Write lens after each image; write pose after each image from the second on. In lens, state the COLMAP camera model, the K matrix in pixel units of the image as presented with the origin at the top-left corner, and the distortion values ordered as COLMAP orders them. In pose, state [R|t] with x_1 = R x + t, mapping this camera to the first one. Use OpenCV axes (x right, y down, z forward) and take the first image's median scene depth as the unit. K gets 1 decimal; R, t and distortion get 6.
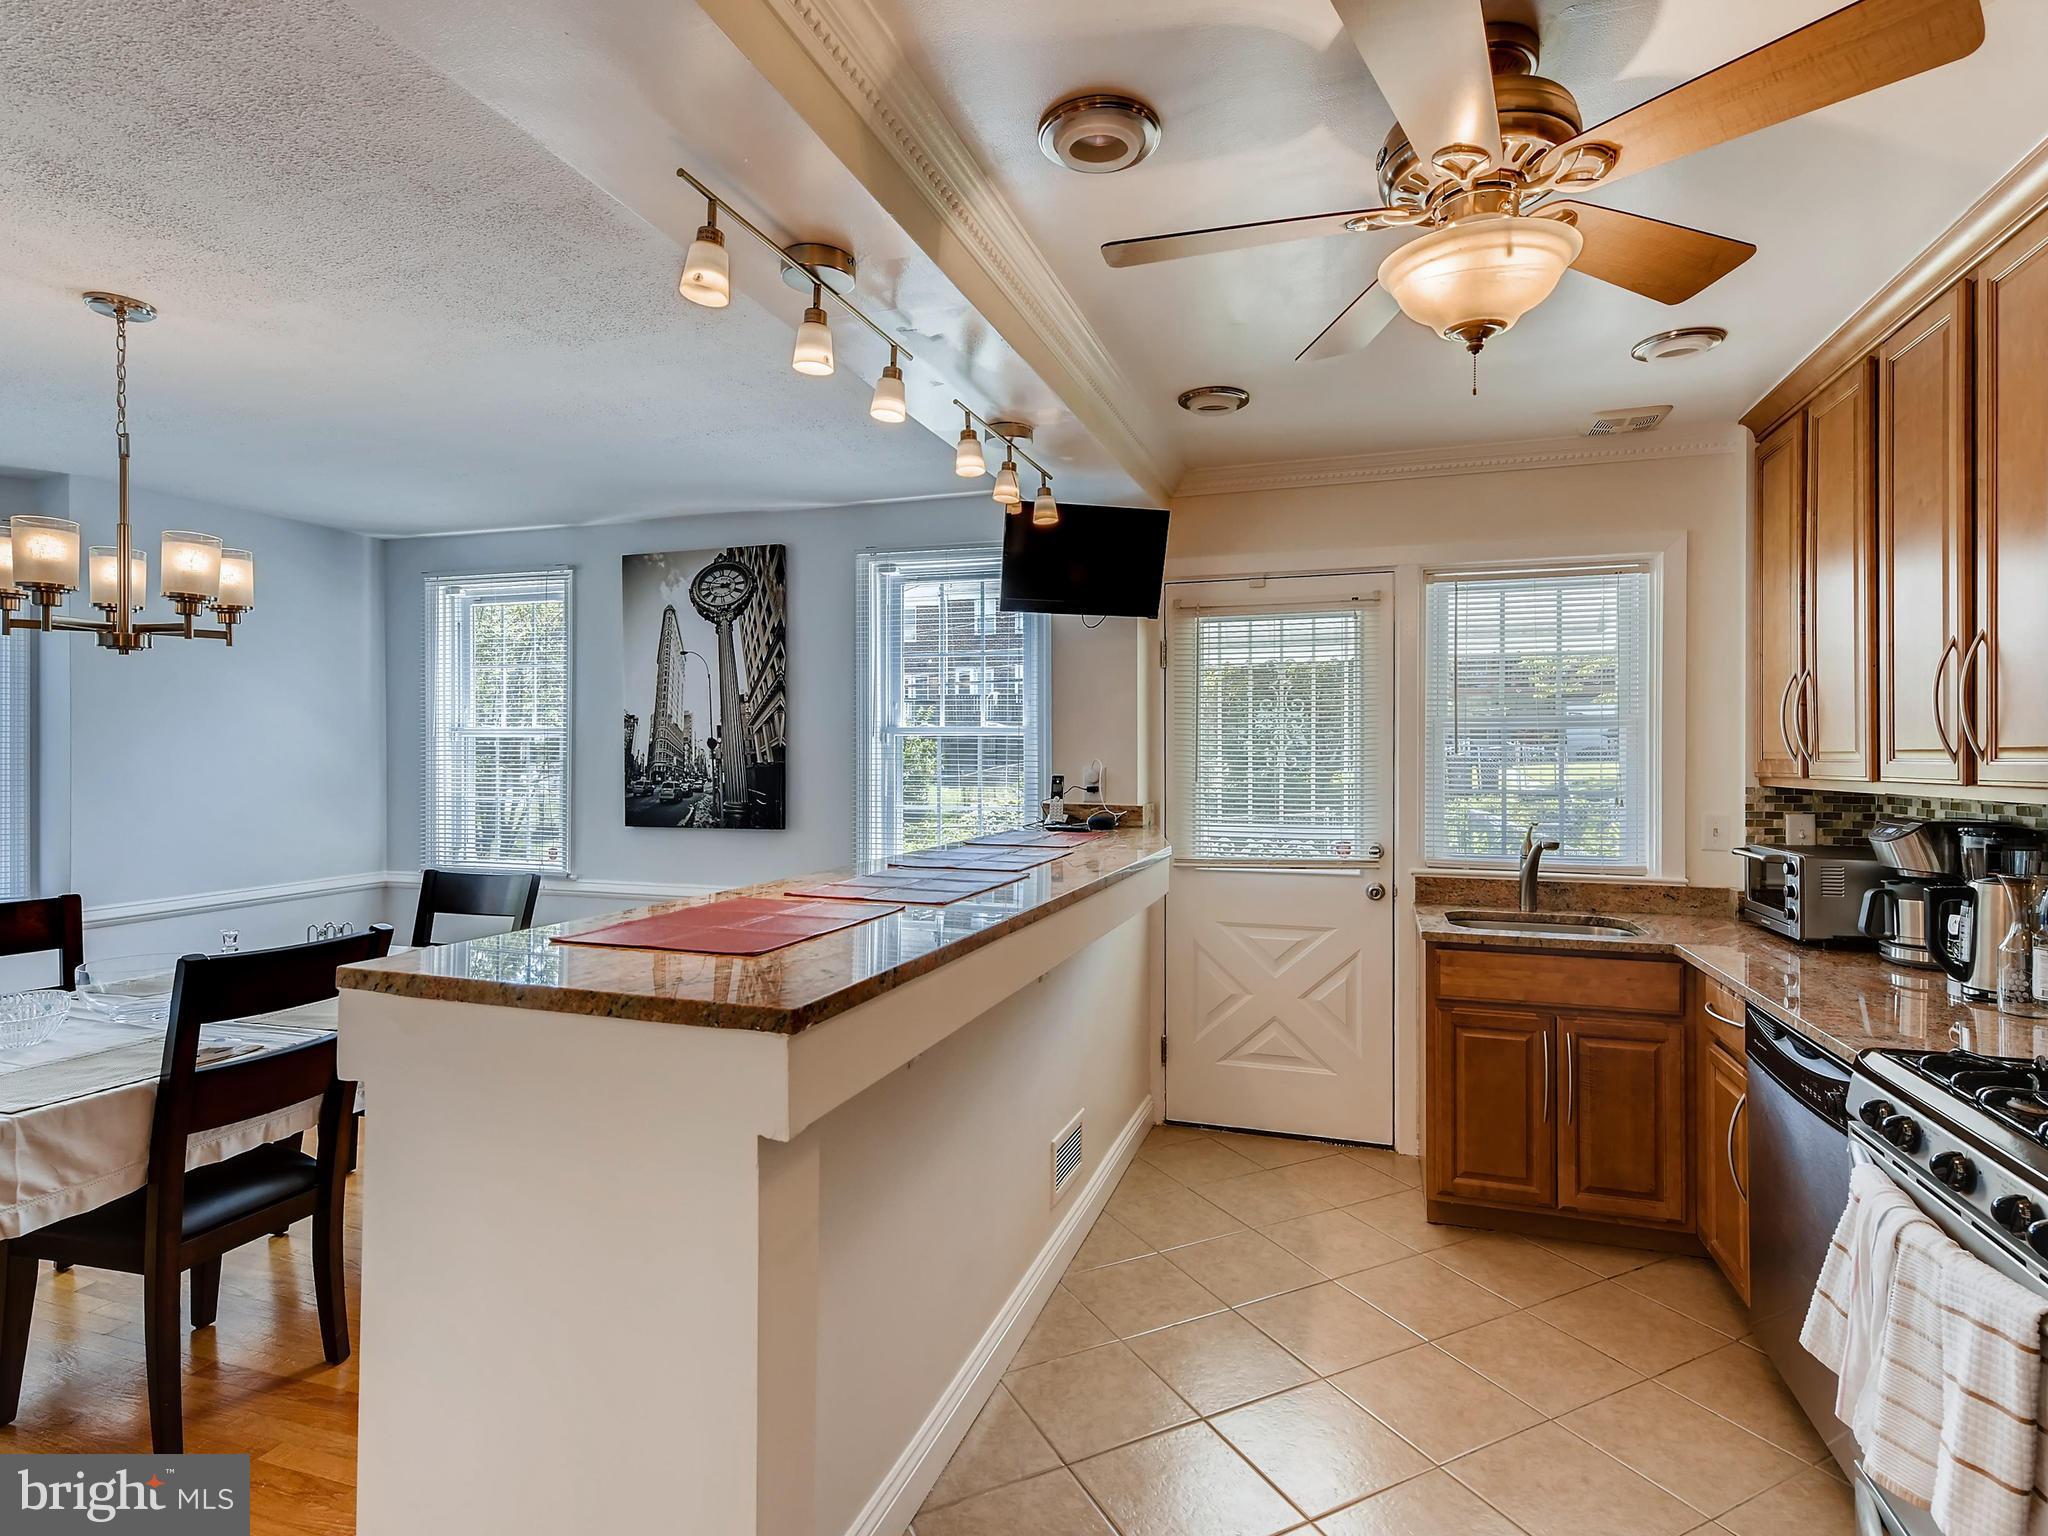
lens RADIAL K [[1054.7, 0, 1004.3], [0, 1054.7, 759.7], [0, 0, 1]] dist [0.019176, -0.005530]
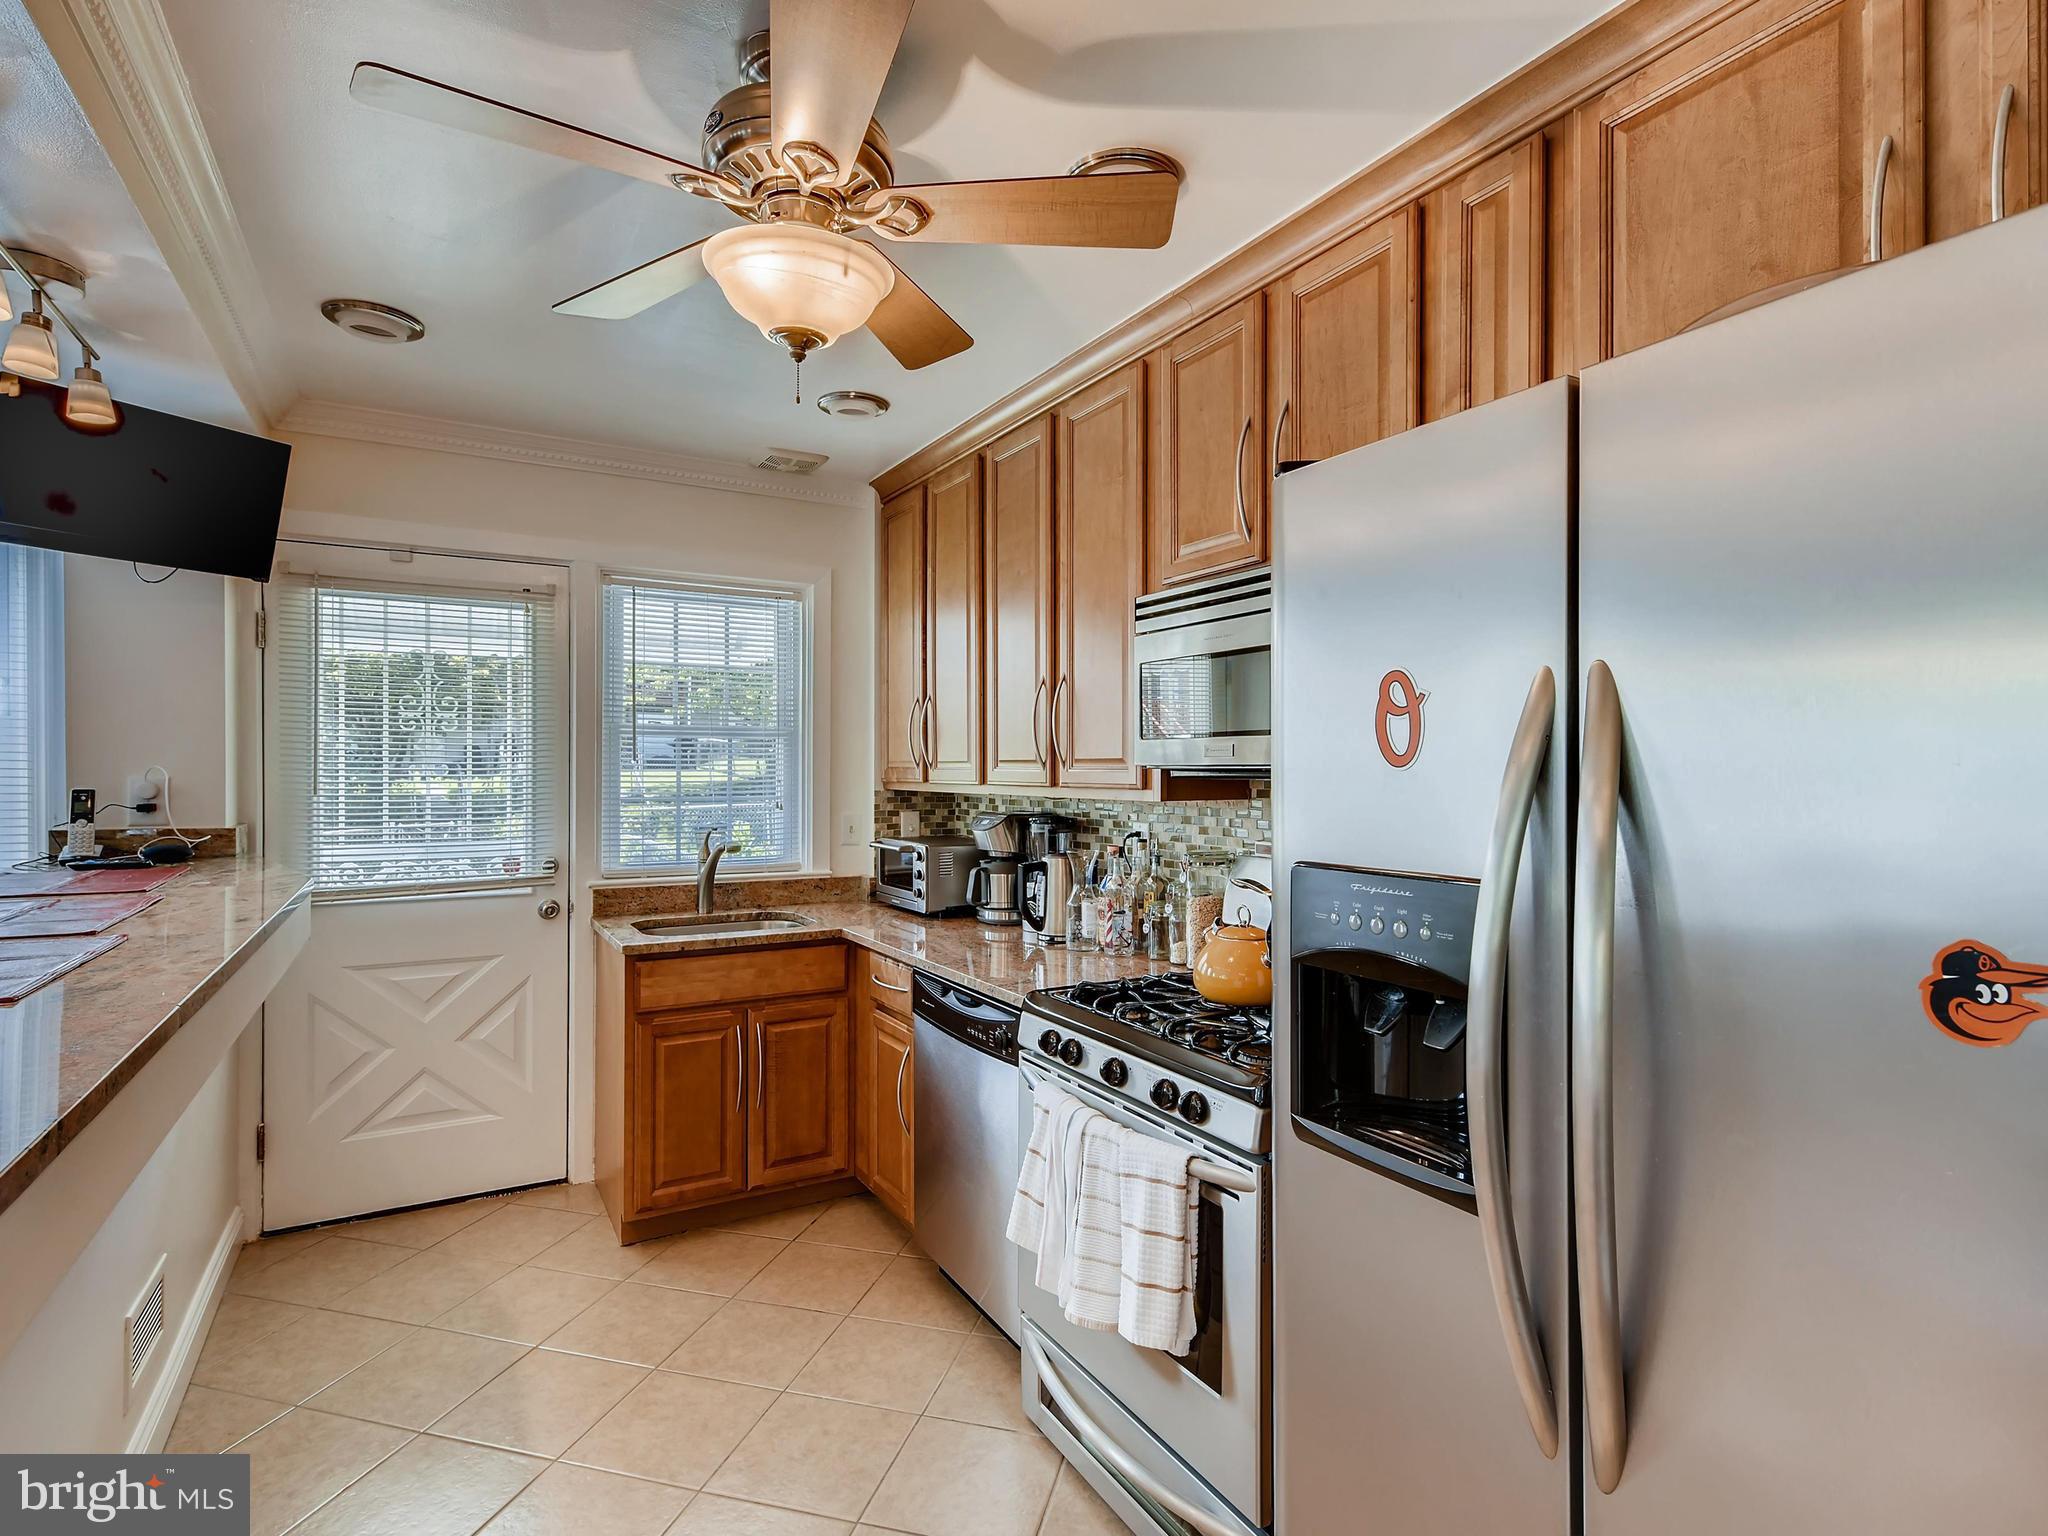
lens RADIAL K [[1054.7, 0, 1016.6], [0, 1054.7, 773.6], [0, 0, 1]] dist [0.019176, -0.005530]
pose [[0.661720, -0.003743, 0.749742, -0.078789], [-0.000890, 0.999983, 0.005778, -0.000139], [-0.749751, -0.004491, 0.661705, 0.085107]]
